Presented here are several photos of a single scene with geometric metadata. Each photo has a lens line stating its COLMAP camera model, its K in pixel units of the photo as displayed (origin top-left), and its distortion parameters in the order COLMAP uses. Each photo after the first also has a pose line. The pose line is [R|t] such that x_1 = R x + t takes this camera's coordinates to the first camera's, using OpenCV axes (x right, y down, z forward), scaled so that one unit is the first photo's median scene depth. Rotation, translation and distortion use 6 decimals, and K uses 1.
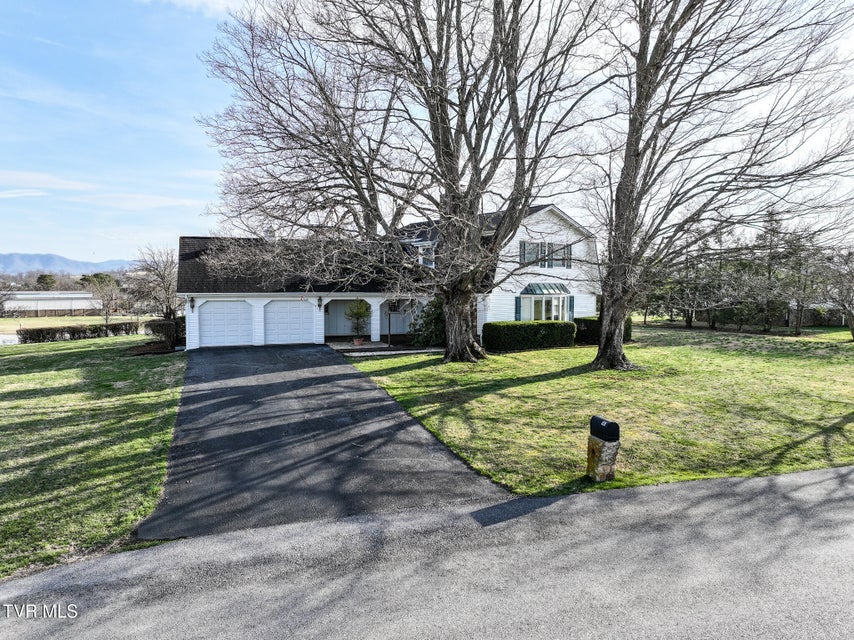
lens RADIAL K [[594.1, 0, 429.5], [0, 594.1, 324.0], [0, 0, 1]] dist [0.011600, 0.006555]
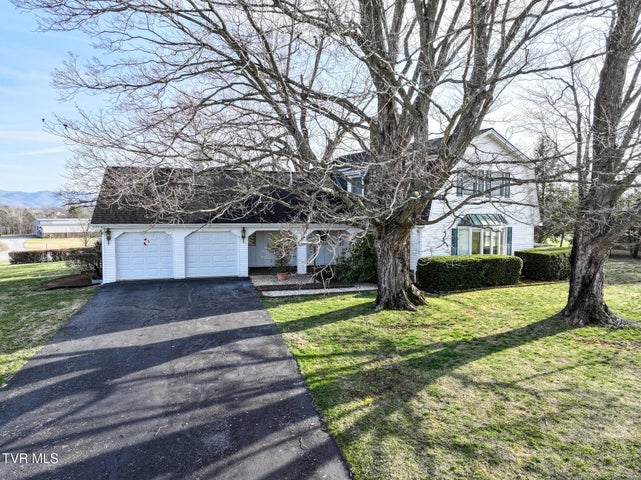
lens RADIAL K [[445.9, 0, 320.7], [0, 445.9, 241.5], [0, 0, 1]] dist [0.011600, 0.006555]
pose [[0.996424, 0.006066, -0.084279, -0.000020], [-0.006374, 0.999974, -0.003387, -0.026535], [0.084257, 0.003912, 0.996436, 0.351002]]
